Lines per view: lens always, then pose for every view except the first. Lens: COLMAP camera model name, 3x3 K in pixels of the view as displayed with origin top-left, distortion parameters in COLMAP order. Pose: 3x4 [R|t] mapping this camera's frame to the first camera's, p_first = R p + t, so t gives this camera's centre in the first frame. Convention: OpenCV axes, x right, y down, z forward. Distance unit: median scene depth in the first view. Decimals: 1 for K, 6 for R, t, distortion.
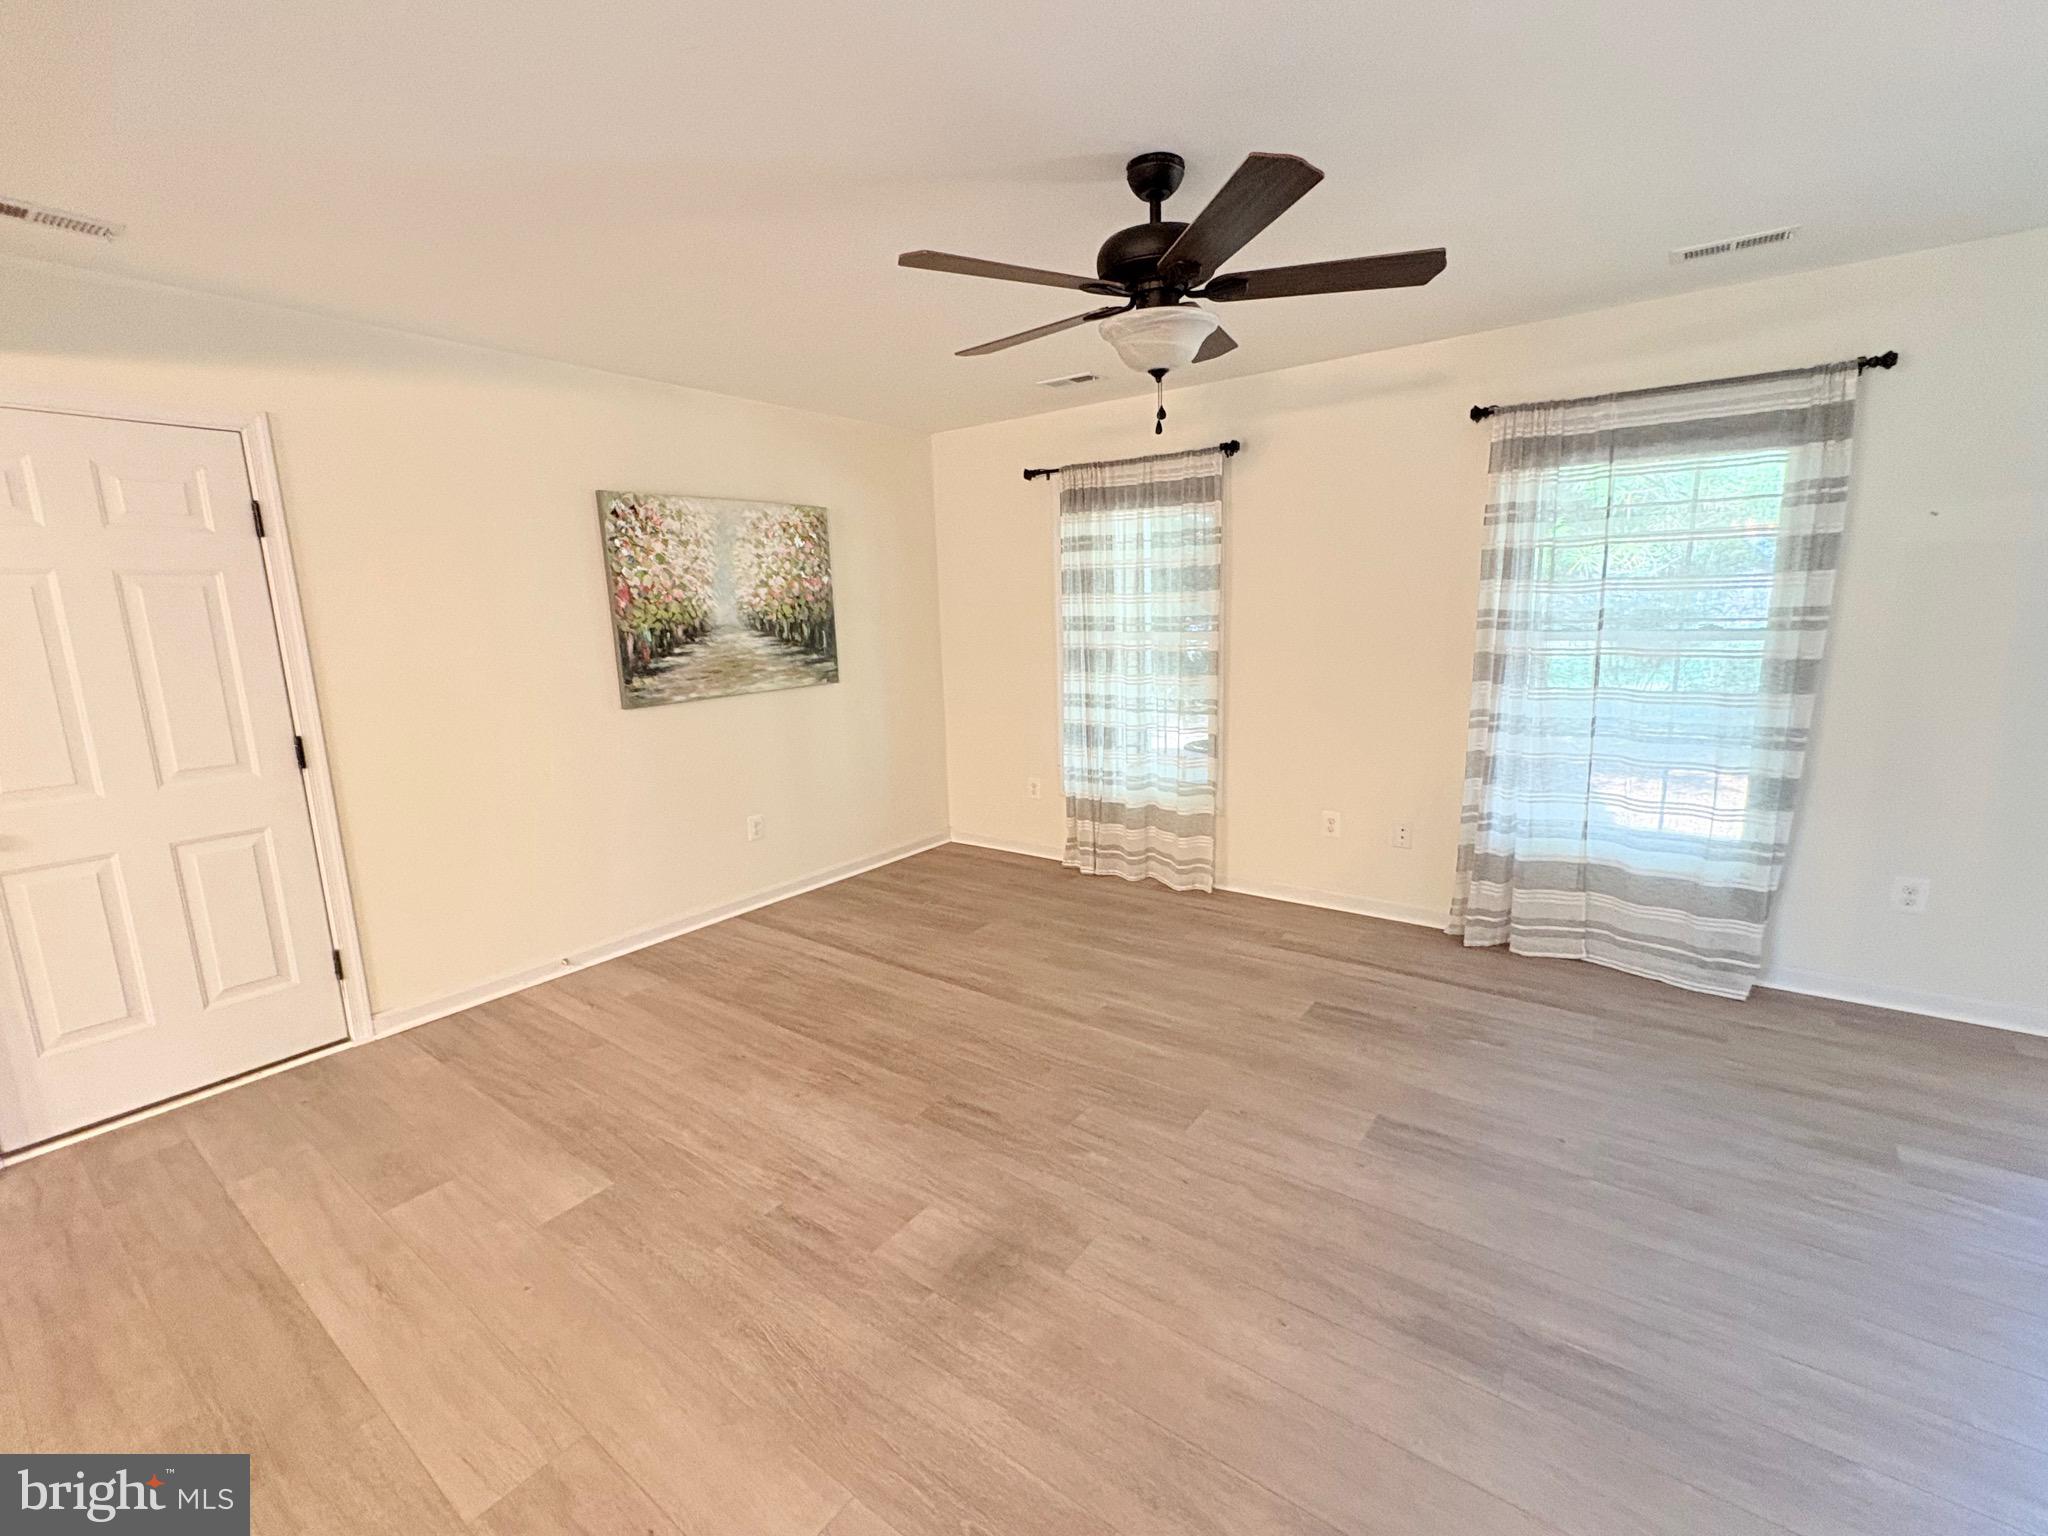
lens RADIAL K [[886.1, 0, 1024.0], [0, 886.1, 768.0], [0, 0, 1]] dist [0.001037, -0.000074]
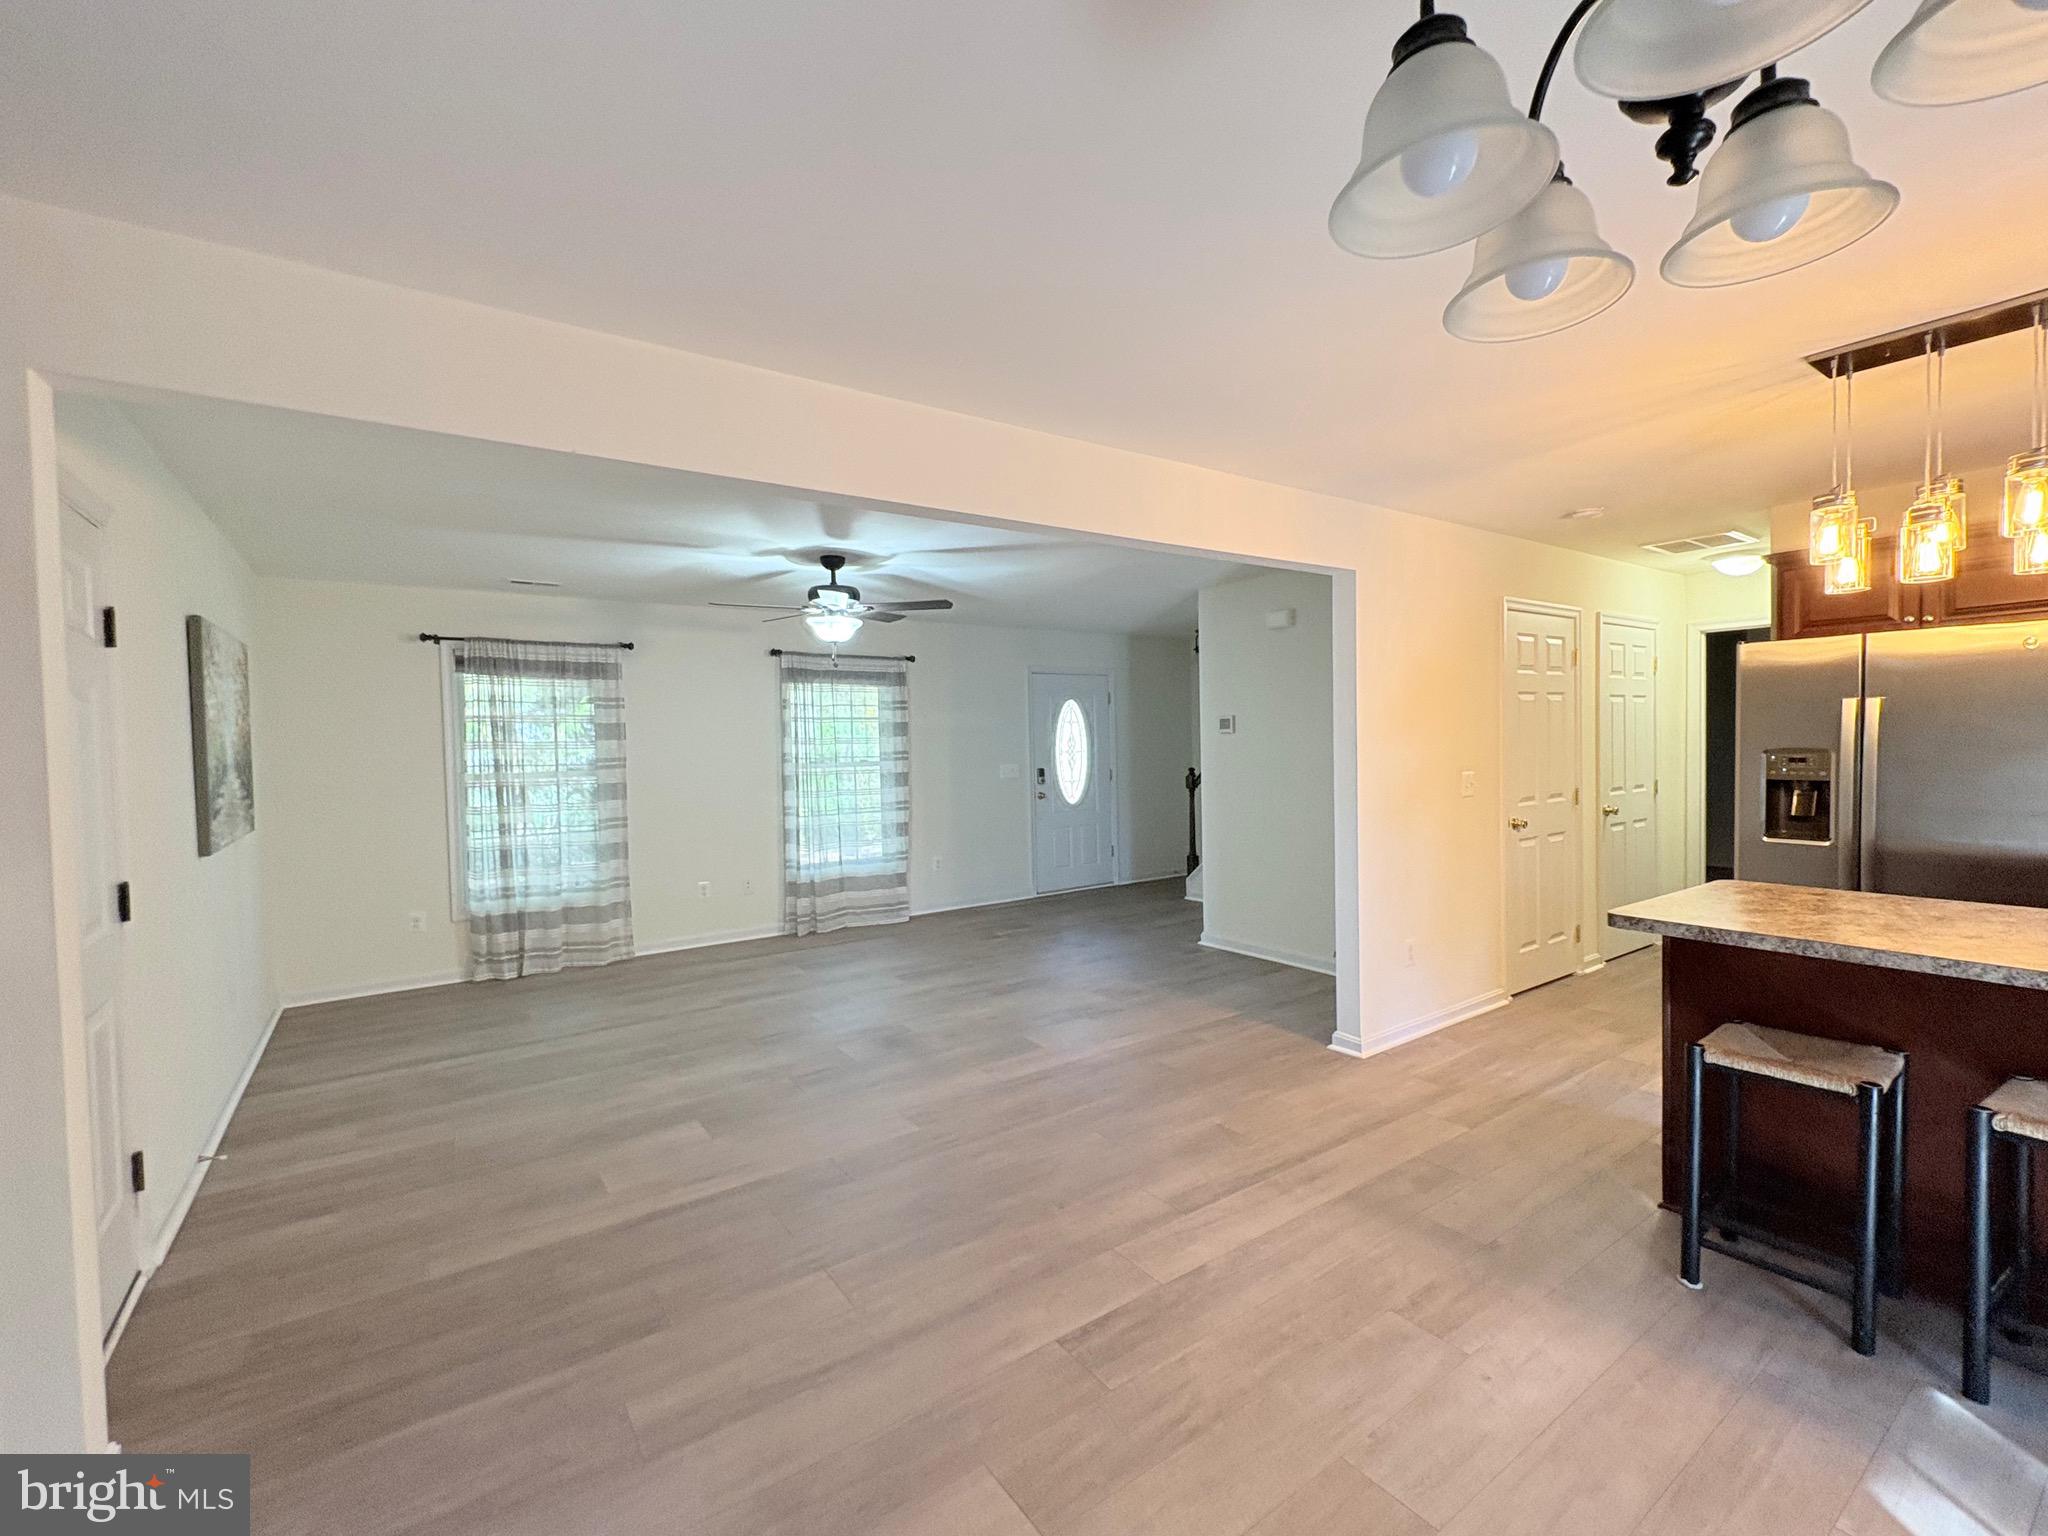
lens RADIAL K [[886.1, 0, 1024.0], [0, 886.1, 768.0], [0, 0, 1]] dist [0.001037, -0.000074]
pose [[0.312173, -0.005556, 0.950009, -1.019829], [0.185618, 0.981067, -0.055257, 0.047681], [-0.931716, 0.193588, 0.307294, -0.042104]]
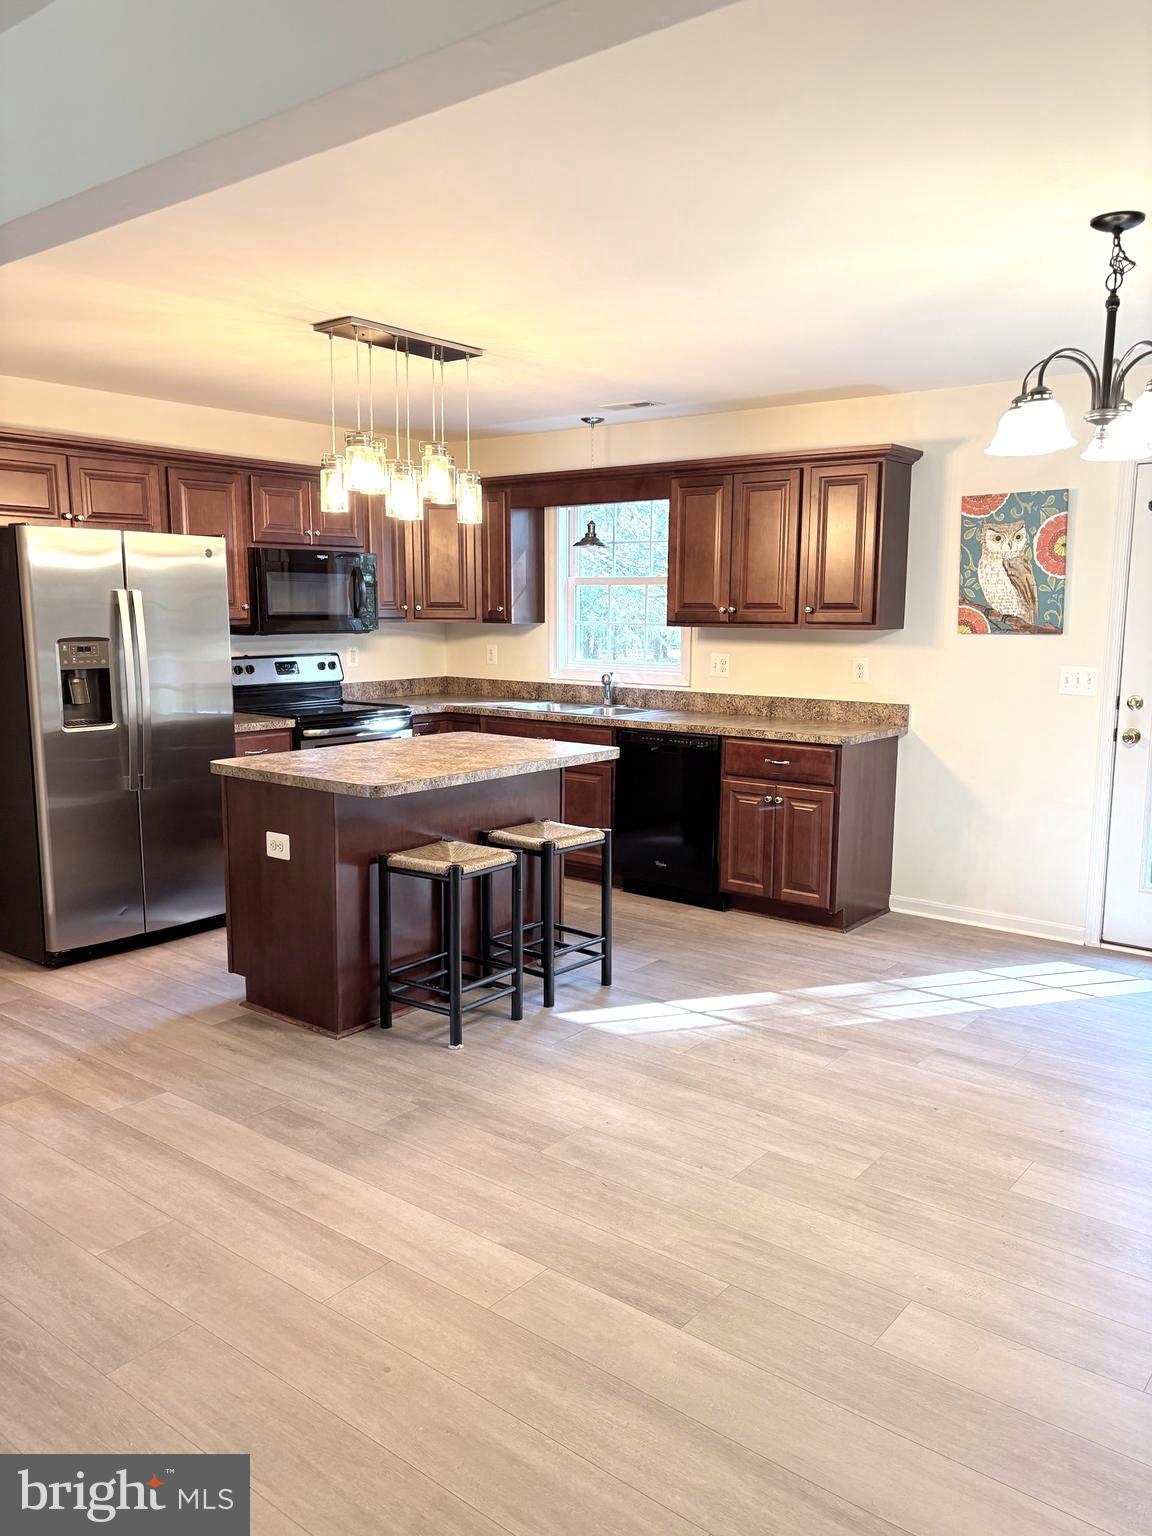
lens RADIAL K [[1157.6, 0, 576.0], [0, 1157.6, 768.0], [0, 0, 1]] dist [0.012877, 0.000349]
pose [[-0.999100, 0.020957, 0.036880, -0.466345], [0.031644, 0.947219, 0.319021, -0.116980], [-0.028248, 0.319900, -0.947030, 0.673331]]
